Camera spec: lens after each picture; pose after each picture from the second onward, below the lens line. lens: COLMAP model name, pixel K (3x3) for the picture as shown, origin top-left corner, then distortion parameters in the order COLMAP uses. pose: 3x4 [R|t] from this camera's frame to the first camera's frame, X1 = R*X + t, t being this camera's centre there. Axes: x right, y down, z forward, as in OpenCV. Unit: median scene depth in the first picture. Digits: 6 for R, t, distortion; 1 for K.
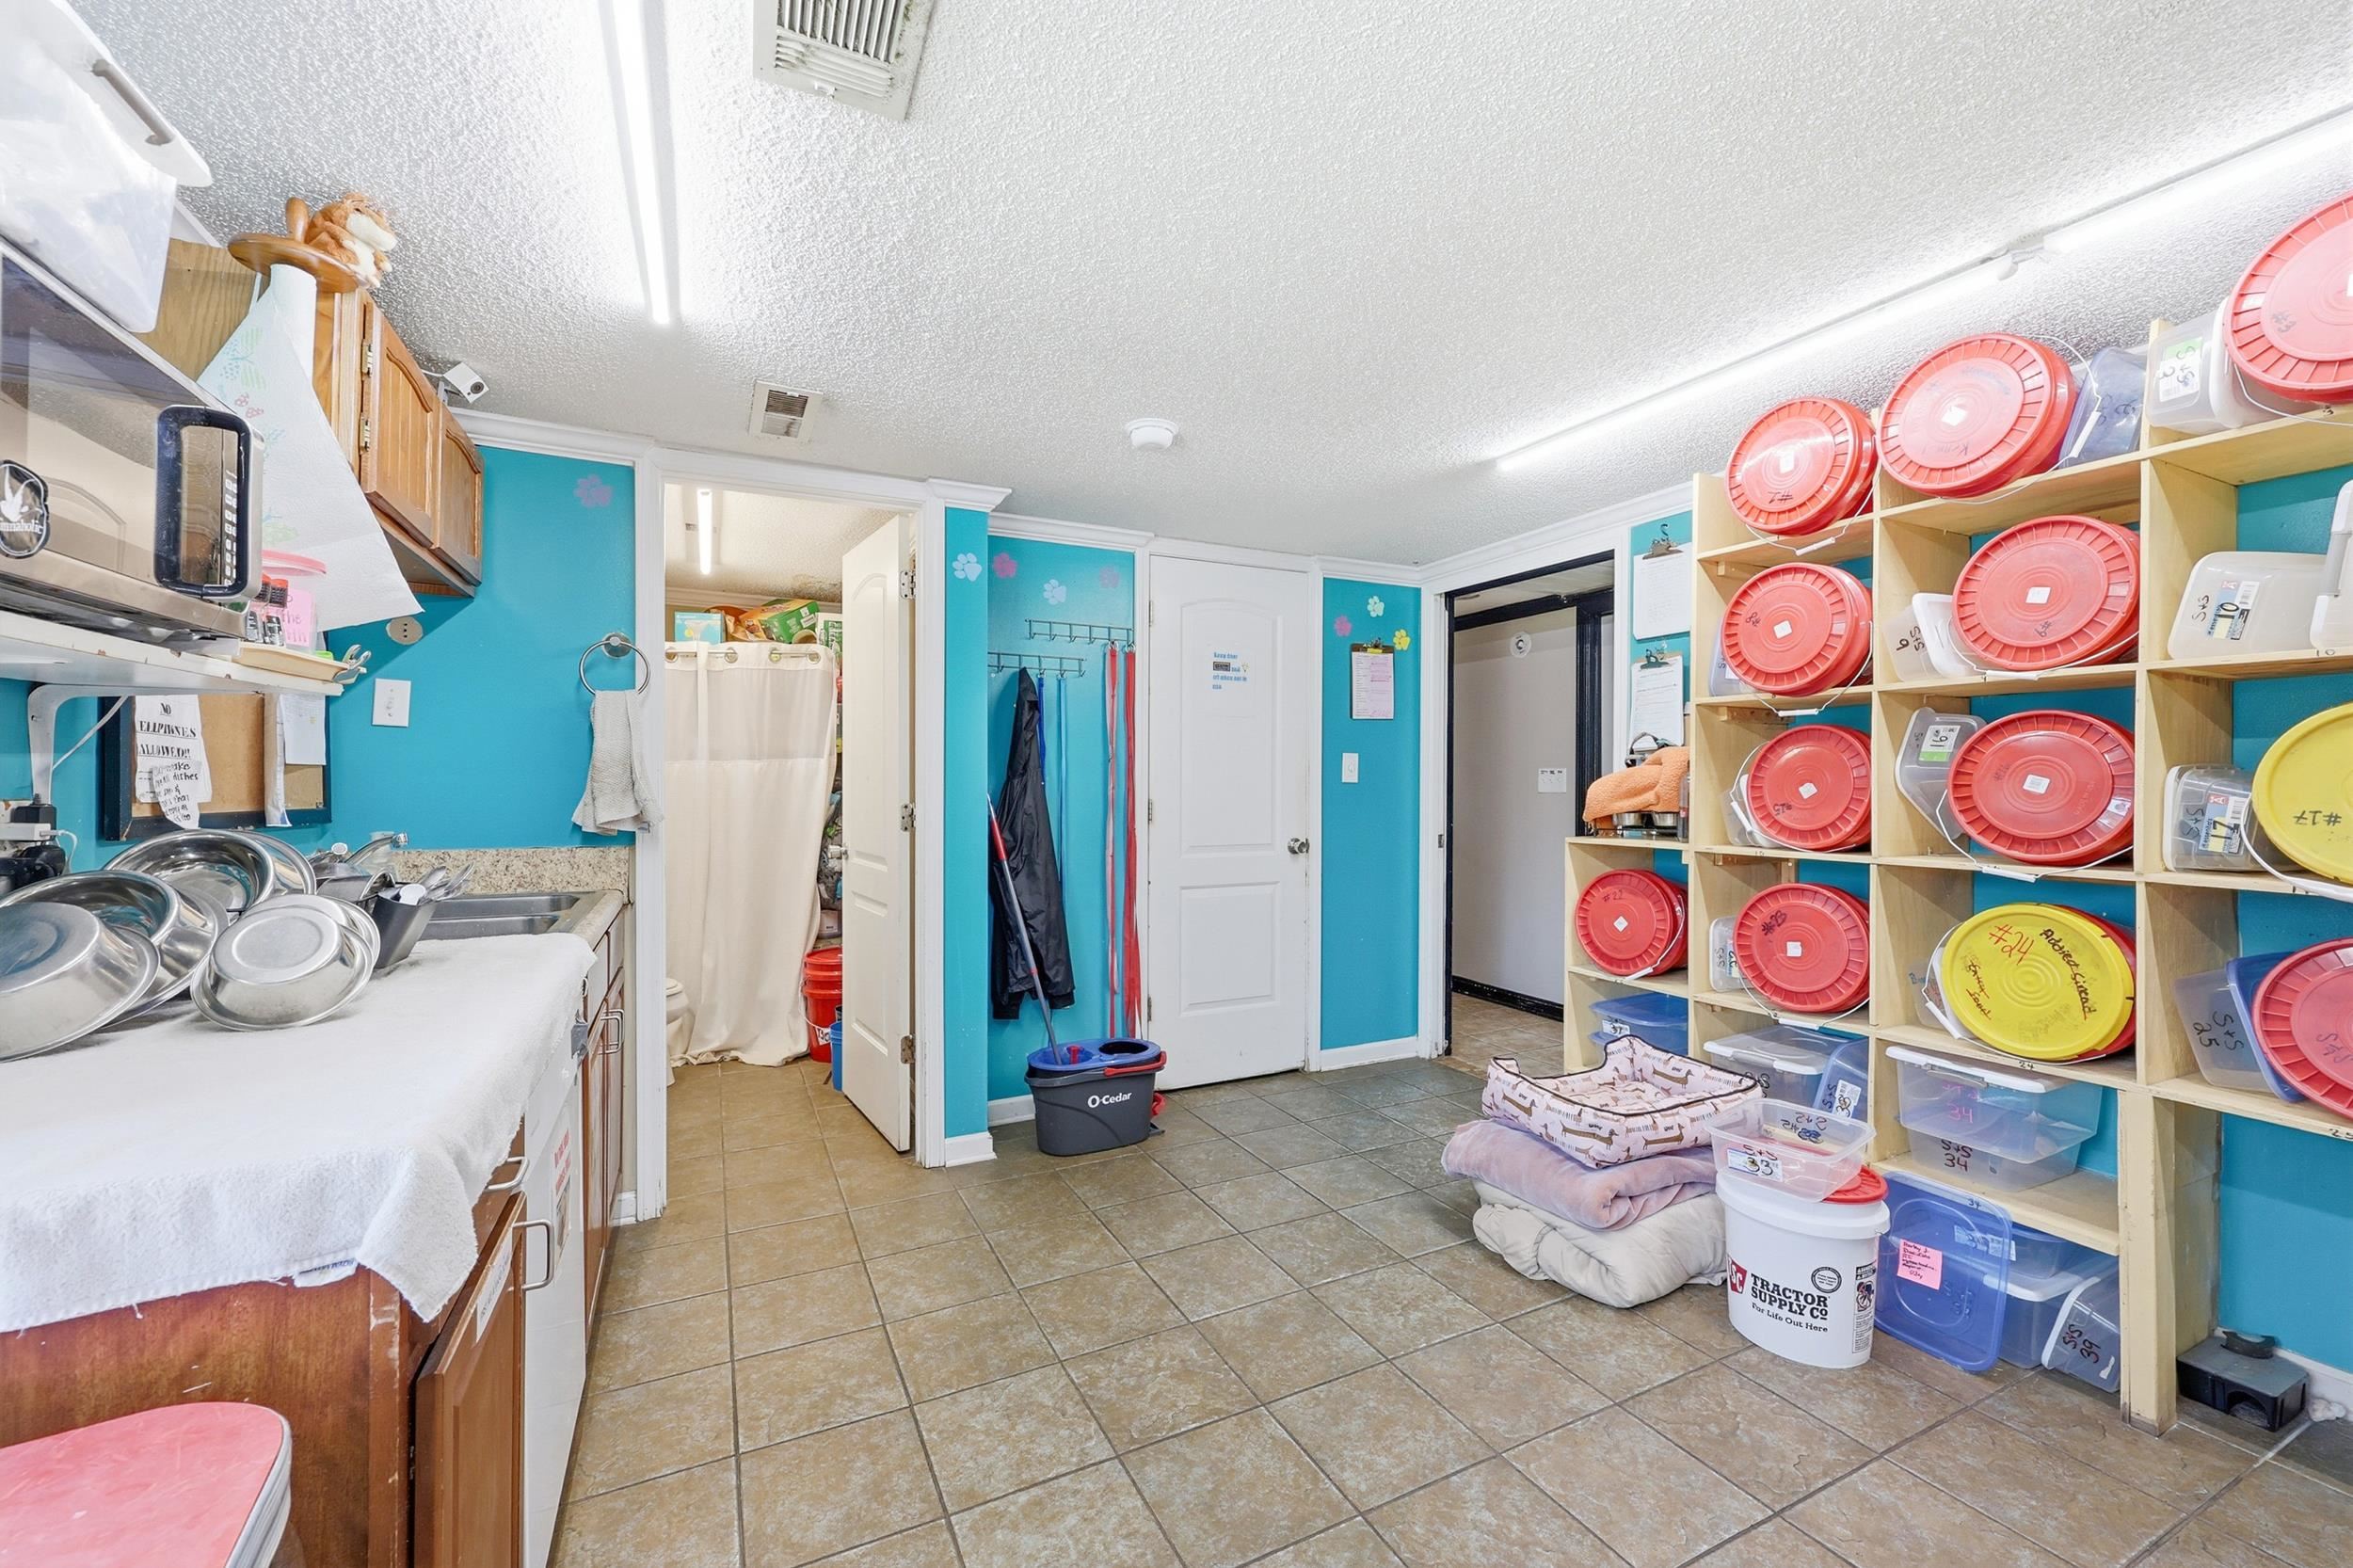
lens RADIAL K [[941.8, 0, 1172.8], [0, 941.8, 779.2], [0, 0, 1]] dist [-0.000156, 0.000316]
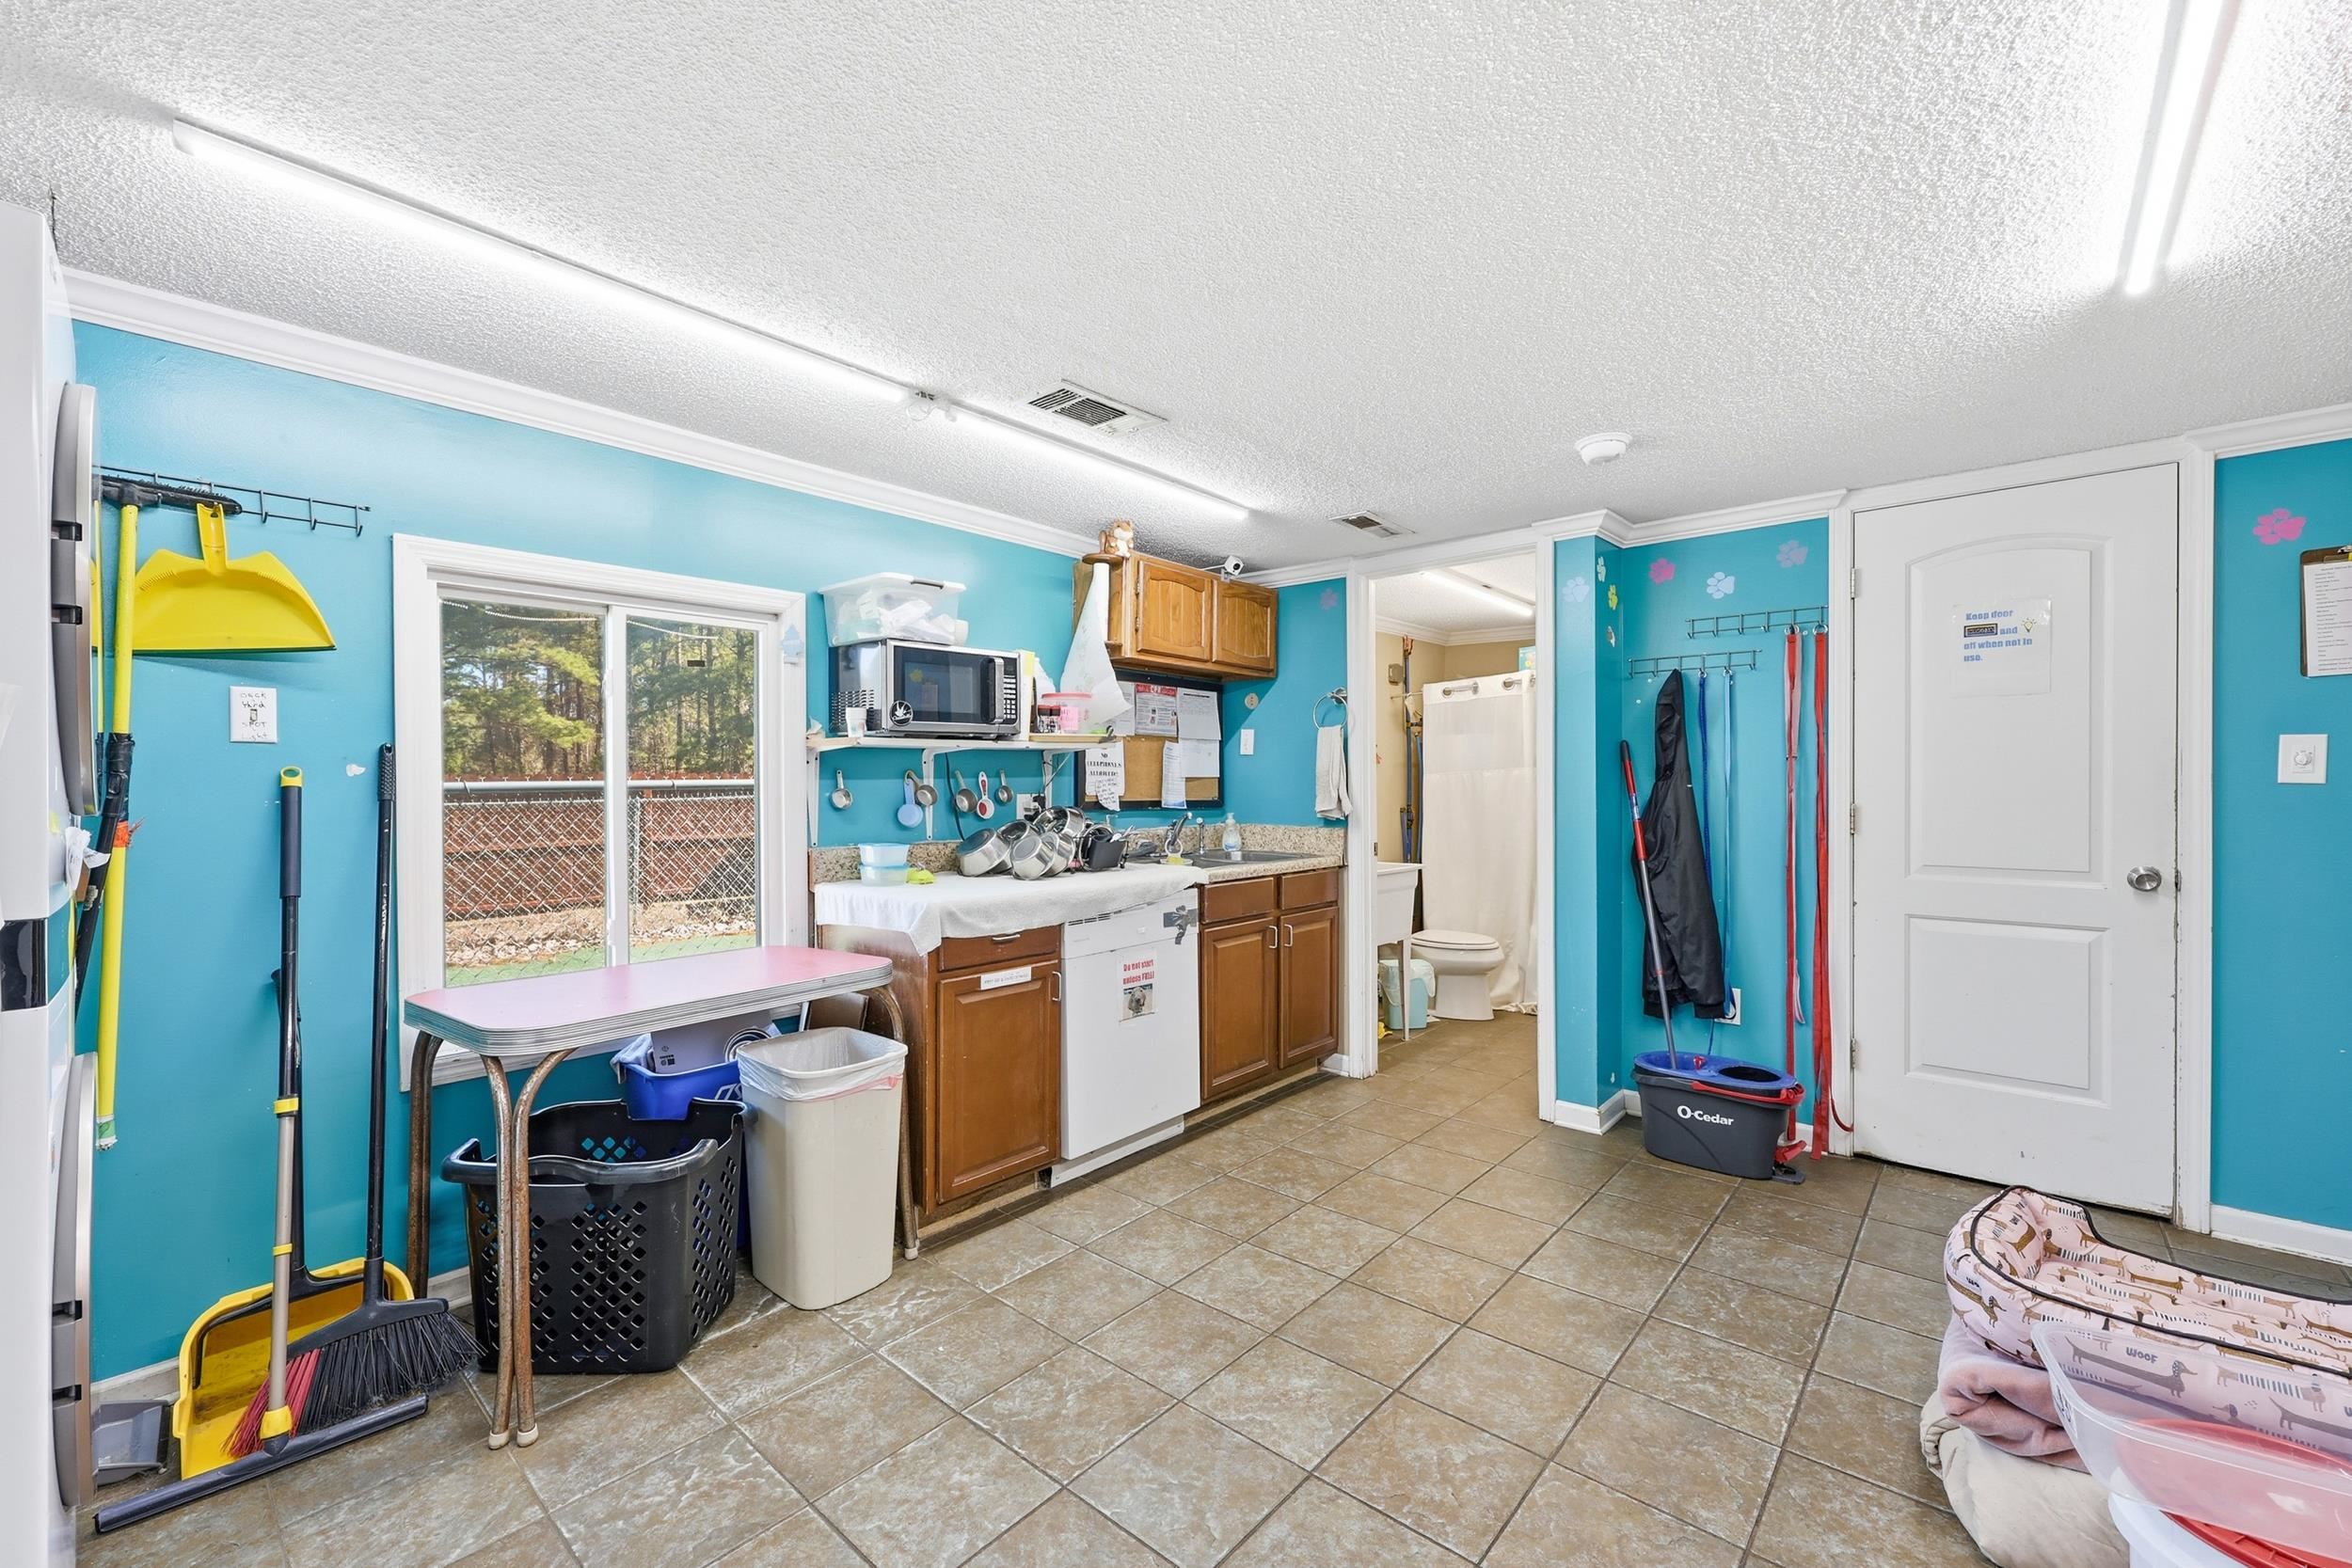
lens RADIAL K [[941.3, 0, 1172.3], [0, 941.3, 779.2], [0, 0, 1]] dist [-0.000156, 0.000316]
pose [[0.381978, -0.007591, -0.924140, 0.618251], [0.007075, 0.999961, -0.005290, -0.001069], [0.924144, -0.004517, 0.382017, 0.139451]]
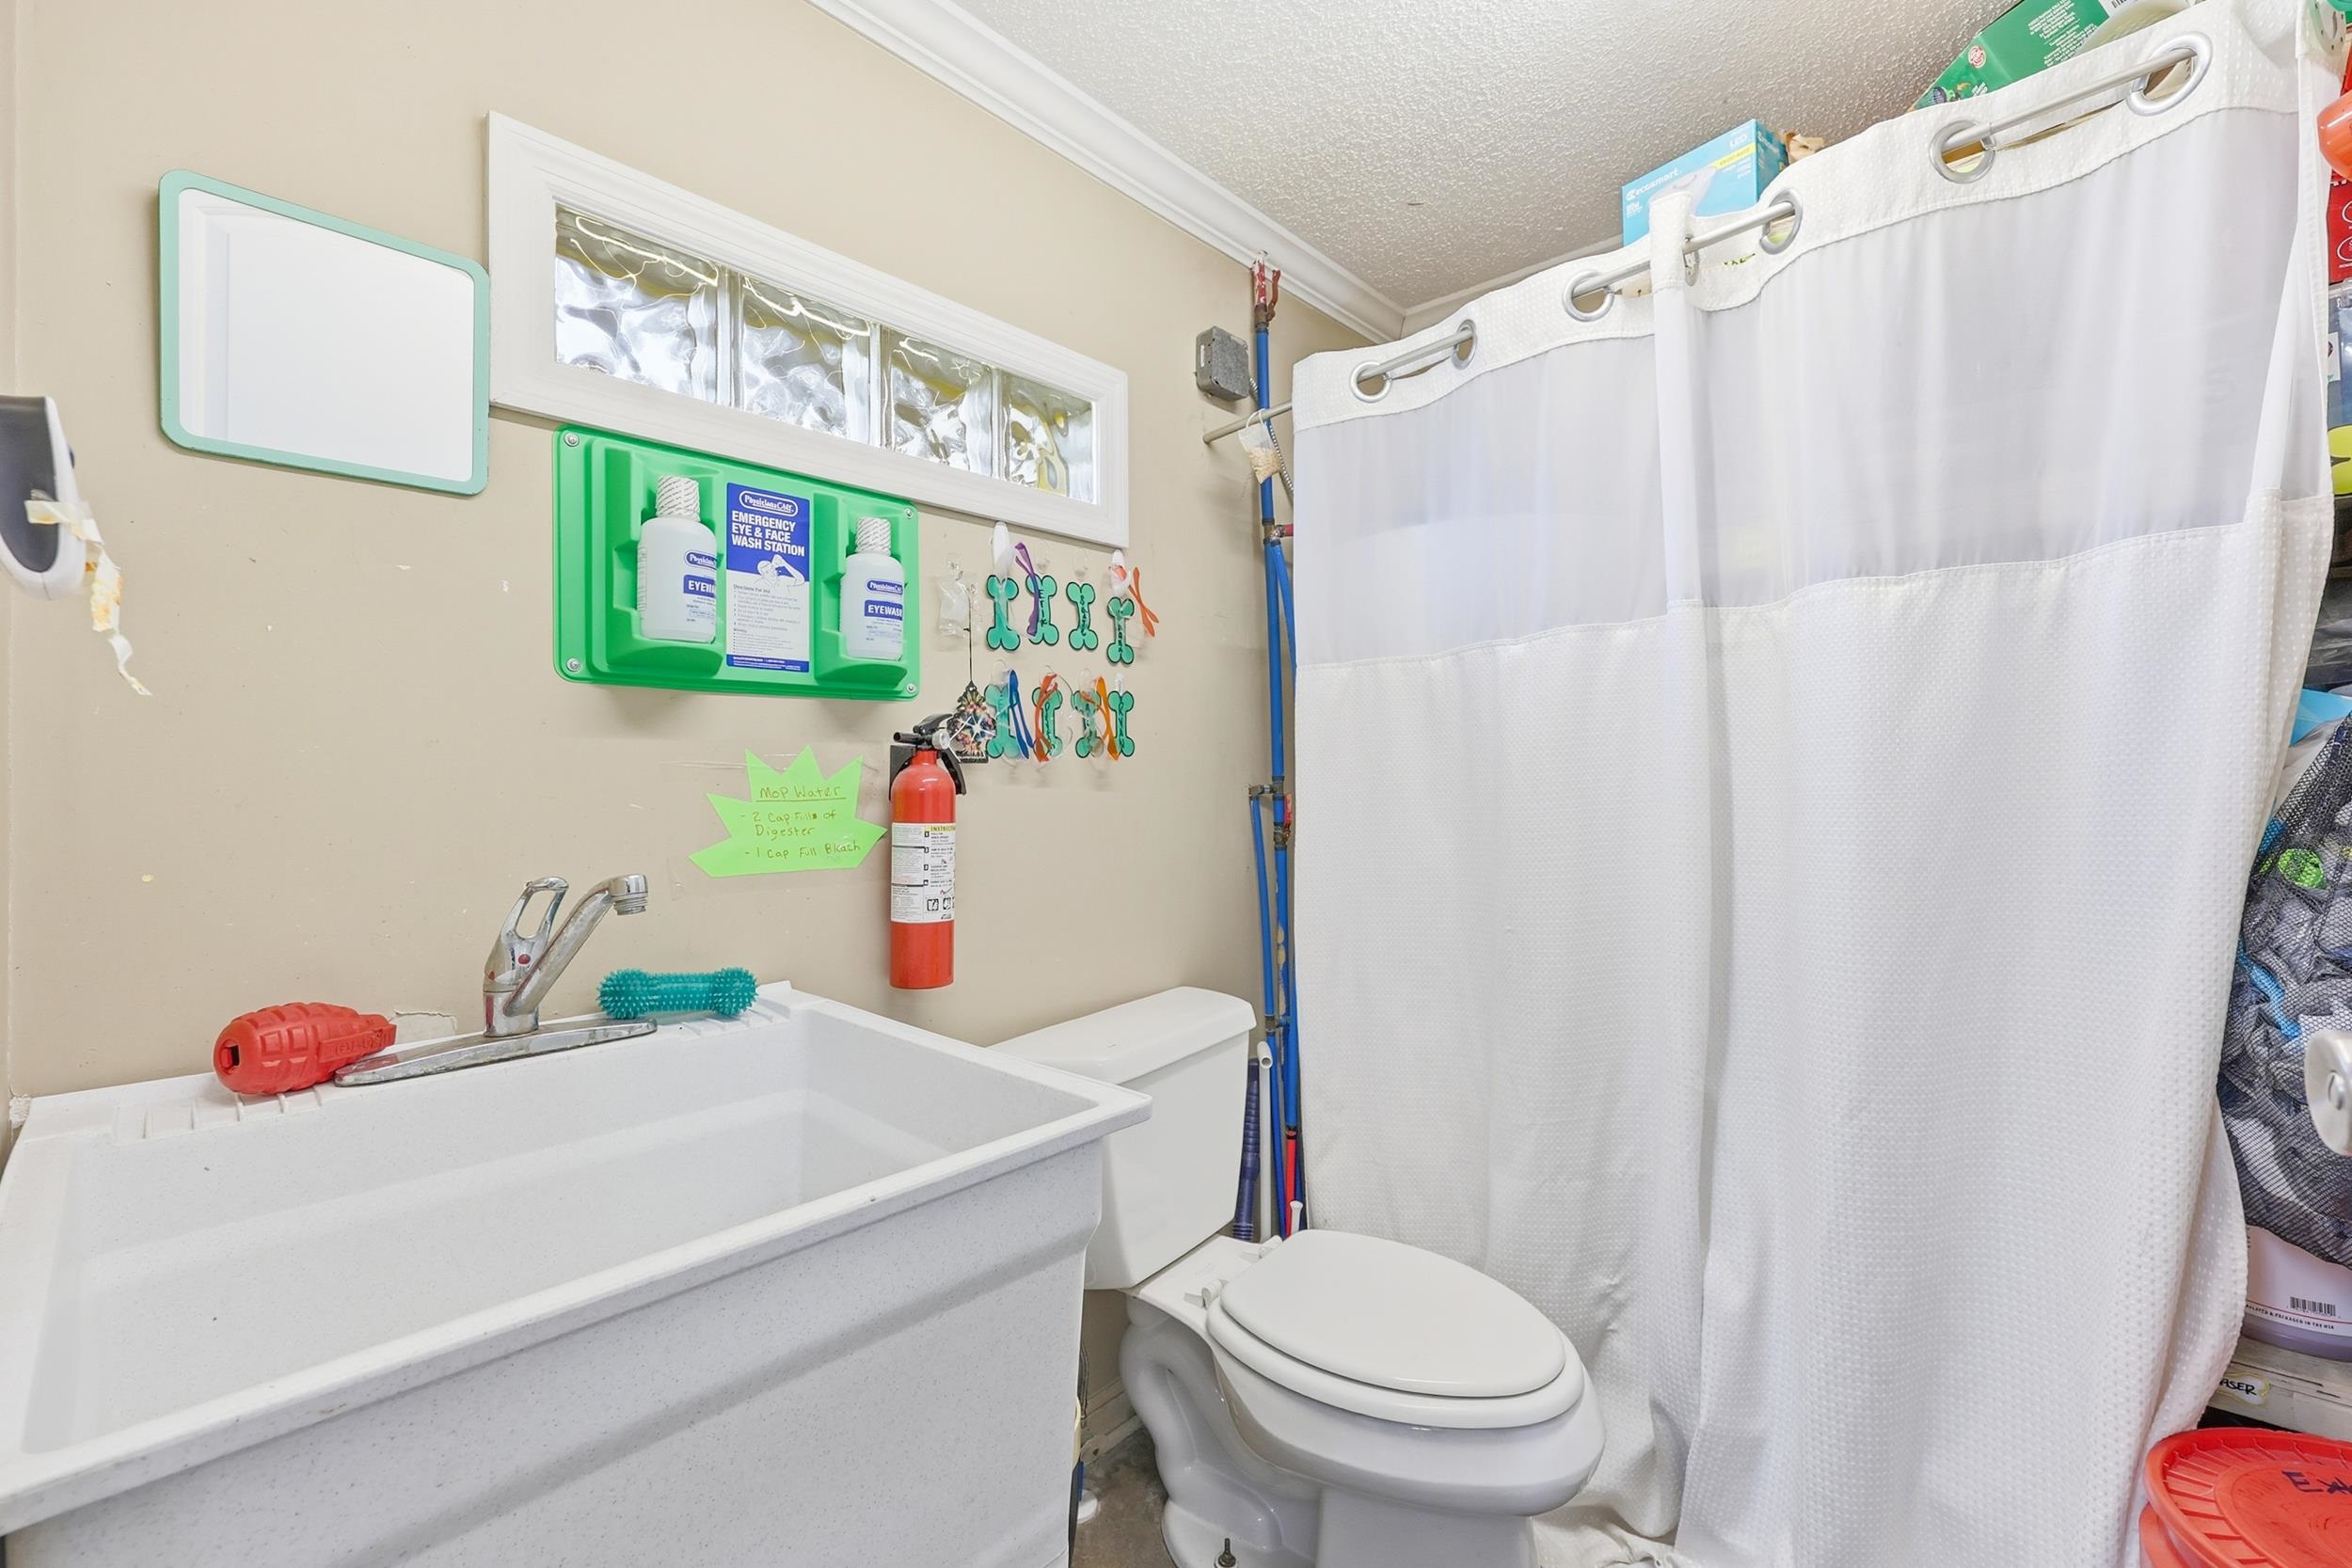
lens RADIAL K [[941.3, 0, 1172.3], [0, 941.3, 779.2], [0, 0, 1]] dist [-0.000156, 0.000316]
pose [[0.340461, -0.022687, -0.939985, -0.365445], [0.017490, 0.999689, -0.017794, 0.053567], [0.940096, -0.010382, 0.340752, 1.003110]]
